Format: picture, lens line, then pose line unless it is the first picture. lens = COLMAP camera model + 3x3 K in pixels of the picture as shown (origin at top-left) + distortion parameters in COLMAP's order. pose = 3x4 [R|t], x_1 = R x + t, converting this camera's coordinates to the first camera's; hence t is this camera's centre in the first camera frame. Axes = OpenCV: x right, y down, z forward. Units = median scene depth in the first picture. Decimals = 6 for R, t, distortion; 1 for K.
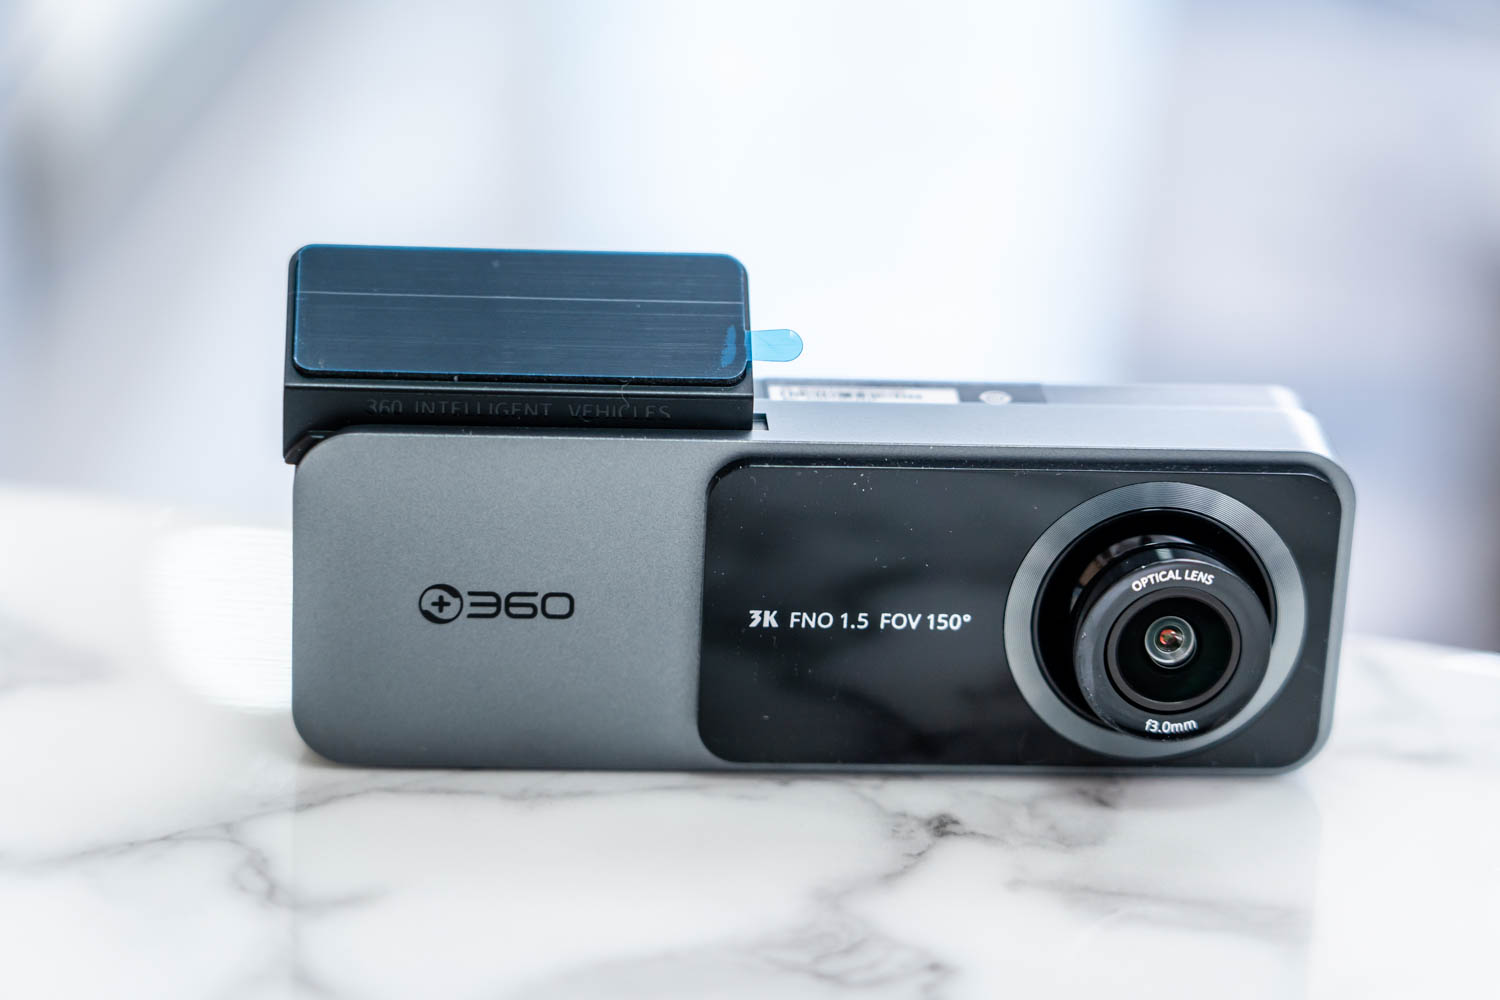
lens RADIAL K [[4500.6, 0, 750.0], [0, 4500.6, 500.0], [0, 0, 1]] dist [-0.089221, 0.981177]
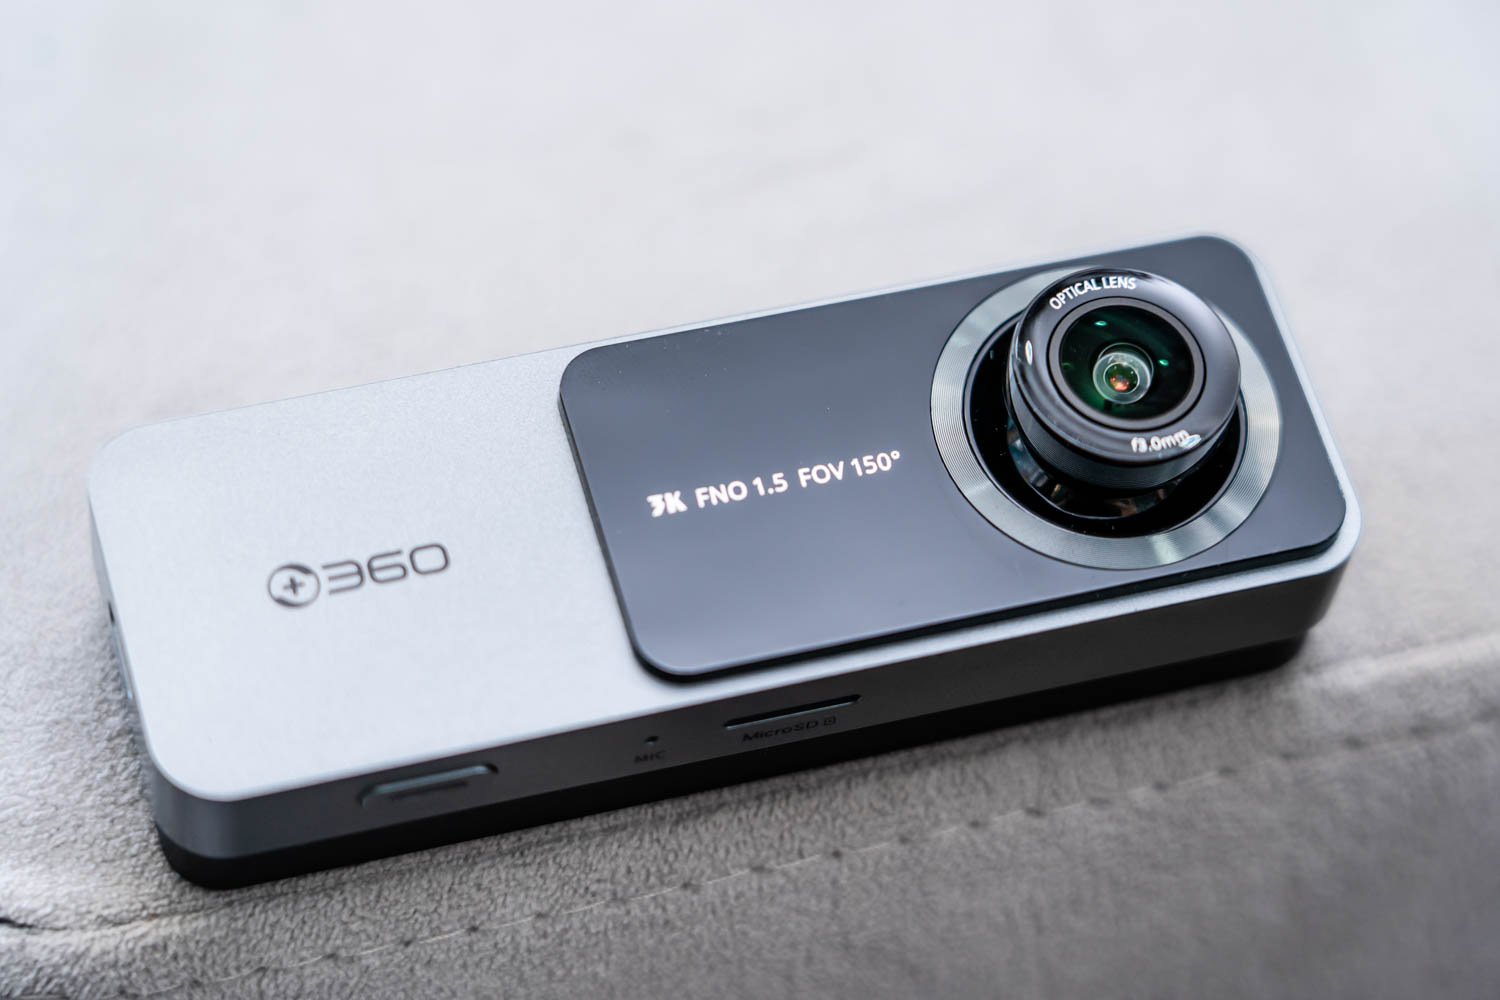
lens RADIAL K [[4500.6, 0, 750.0], [0, 4500.6, 500.0], [0, 0, 1]] dist [-0.089221, 0.981177]
pose [[0.950694, -0.255058, 0.176425, -0.131416], [0.297893, 0.592800, -0.748230, 0.664615], [0.086258, 0.763894, 0.639552, 0.458966]]
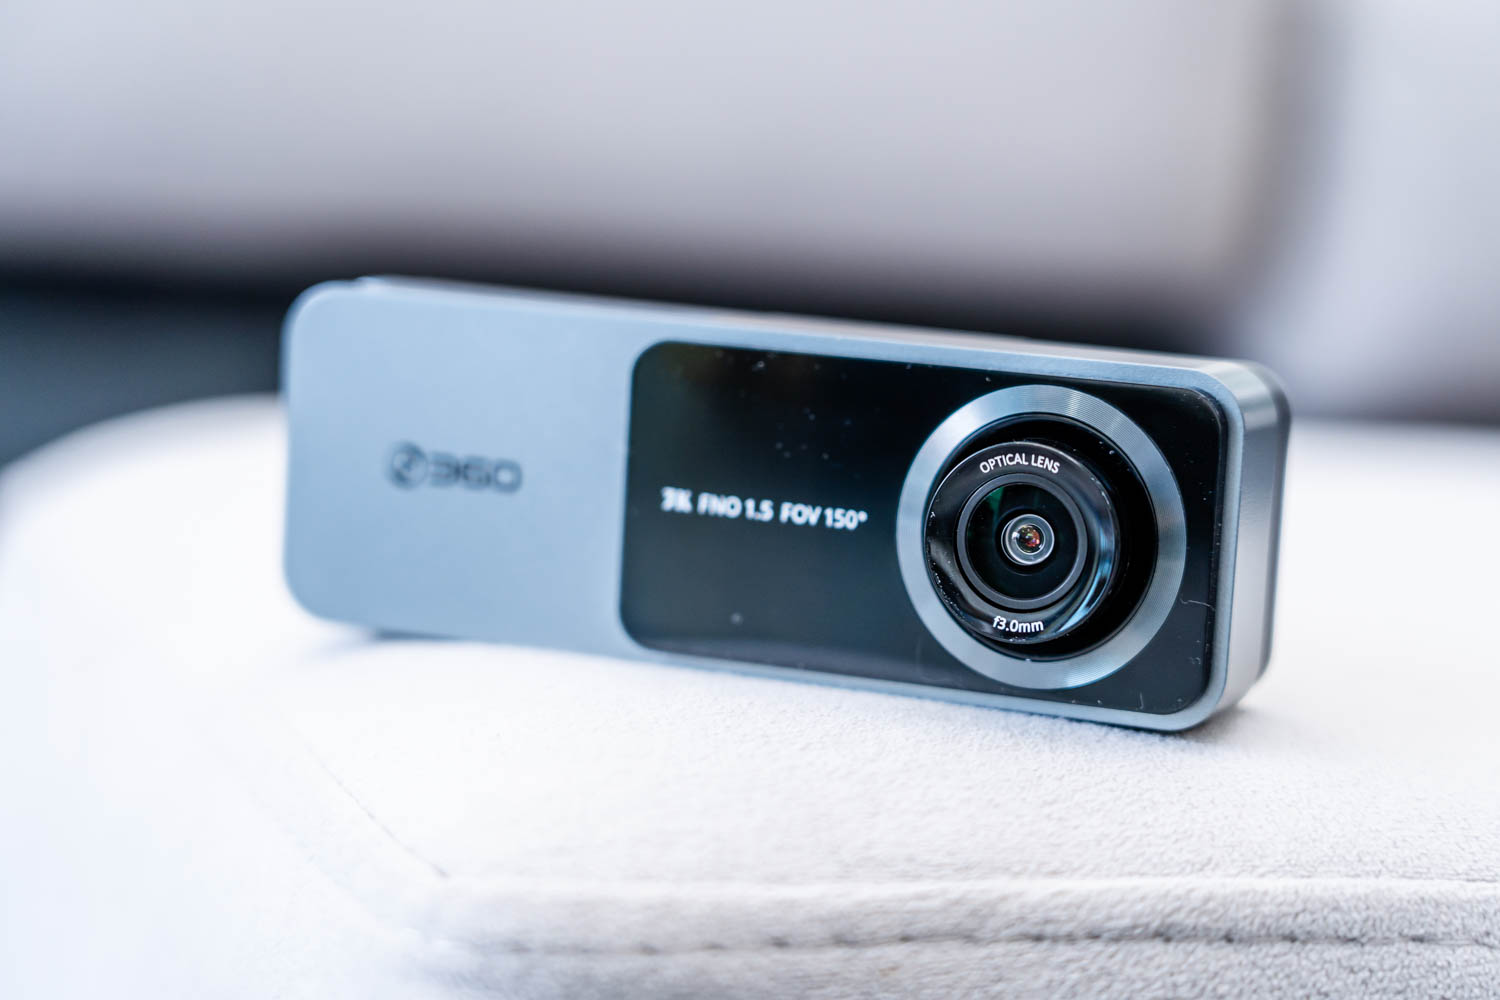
lens RADIAL K [[4500.6, 0, 750.0], [0, 4500.6, 500.0], [0, 0, 1]] dist [-0.089221, 0.981177]
pose [[0.896983, 0.062545, -0.437618, 0.468266], [-0.183800, 0.953084, -0.240517, 0.270744], [0.402043, 0.296174, 0.866396, 0.115283]]
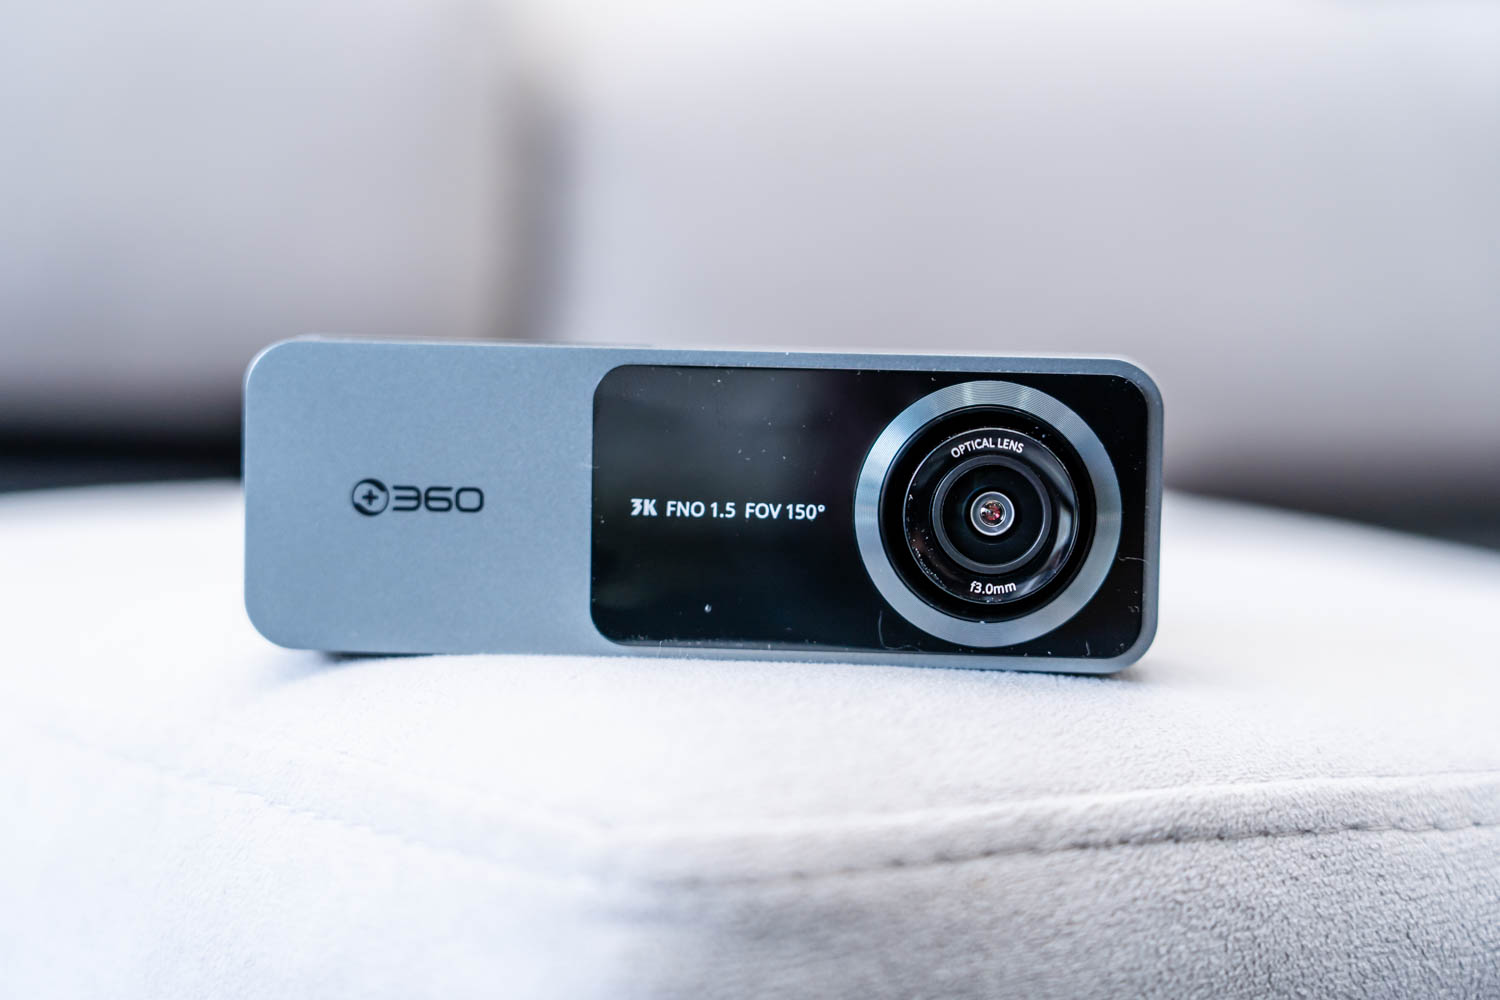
lens RADIAL K [[4500.6, 0, 750.0], [0, 4500.6, 500.0], [0, 0, 1]] dist [-0.089221, 0.981177]
pose [[0.988555, -0.014533, -0.150157, 0.202451], [-0.033939, 0.948407, -0.315234, 0.386078], [0.146992, 0.316722, 0.937059, -0.073764]]
